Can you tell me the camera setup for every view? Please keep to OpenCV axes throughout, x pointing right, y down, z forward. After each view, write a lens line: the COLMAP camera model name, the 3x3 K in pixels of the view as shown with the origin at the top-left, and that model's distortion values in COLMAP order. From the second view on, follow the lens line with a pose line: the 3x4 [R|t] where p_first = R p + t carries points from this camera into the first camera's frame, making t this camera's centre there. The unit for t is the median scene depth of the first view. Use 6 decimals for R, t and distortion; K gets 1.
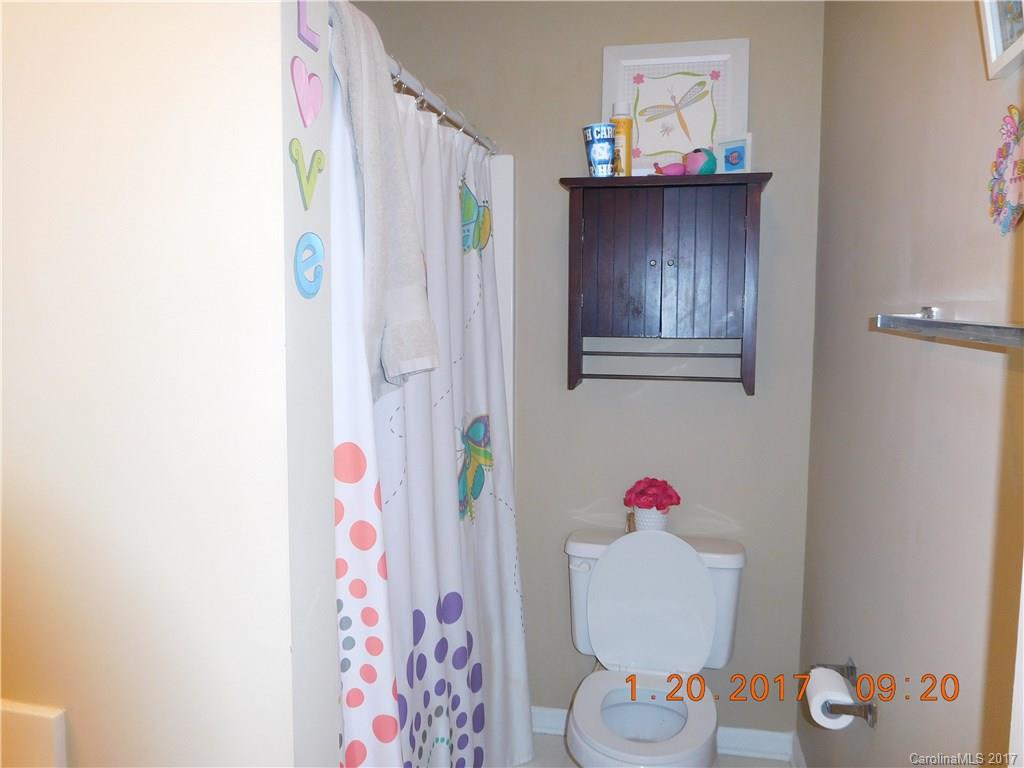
lens RADIAL K [[756.9, 0, 508.7], [0, 756.9, 388.1], [0, 0, 1]] dist [-0.023396, 0.001434]
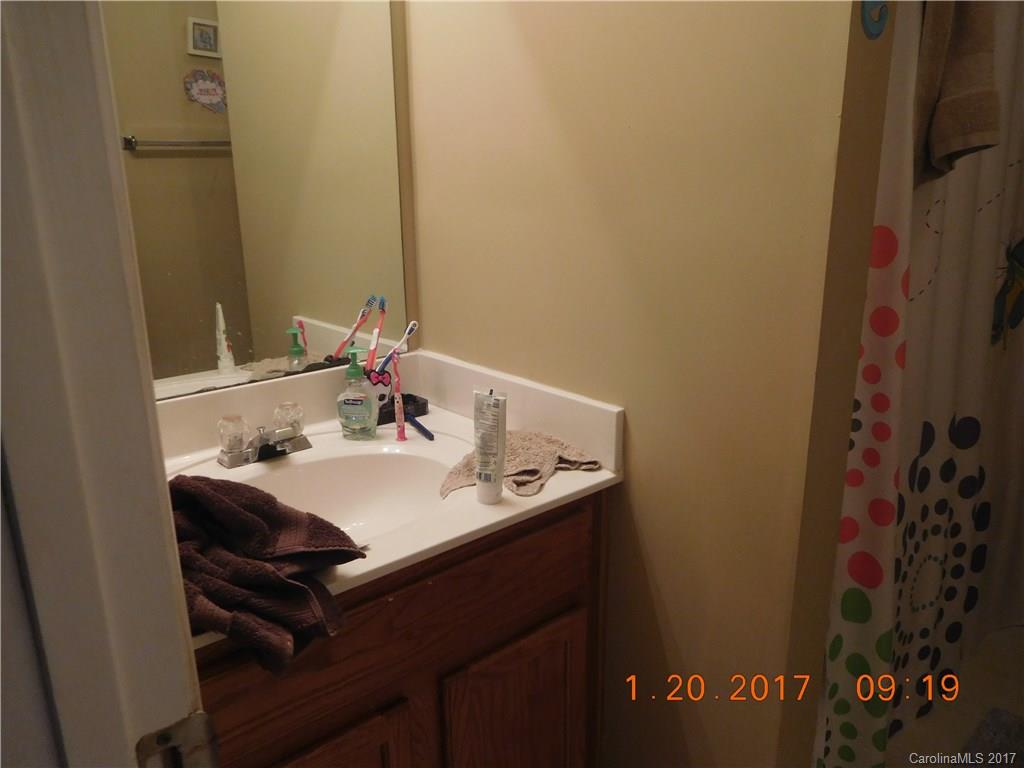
lens RADIAL K [[756.9, 0, 508.7], [0, 756.9, 388.1], [0, 0, 1]] dist [-0.023396, 0.001434]
pose [[0.805939, 0.142028, -0.574709, -0.005293], [-0.034348, 0.980377, 0.194114, 0.066533], [0.591001, -0.136704, 0.795003, -0.062486]]
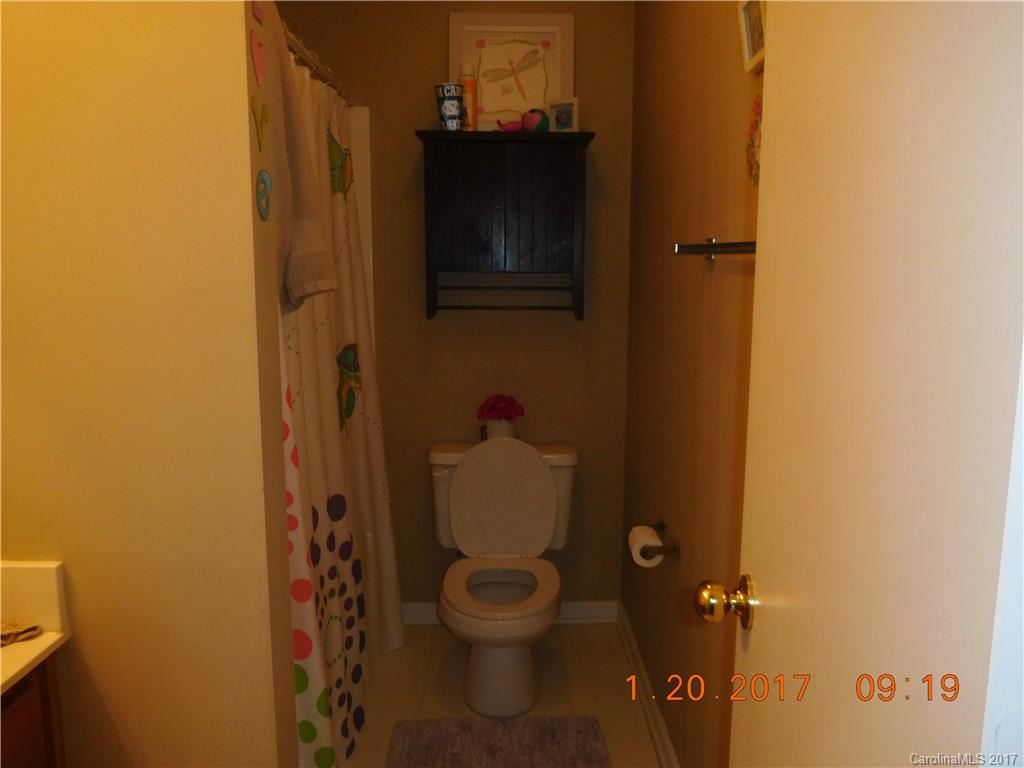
lens RADIAL K [[756.9, 0, 508.7], [0, 756.9, 388.1], [0, 0, 1]] dist [-0.023396, 0.001434]
pose [[0.973580, -0.037413, 0.225262, -0.065118], [0.023855, 0.997753, 0.062614, 0.038895], [-0.227098, -0.055586, 0.972284, -0.149293]]
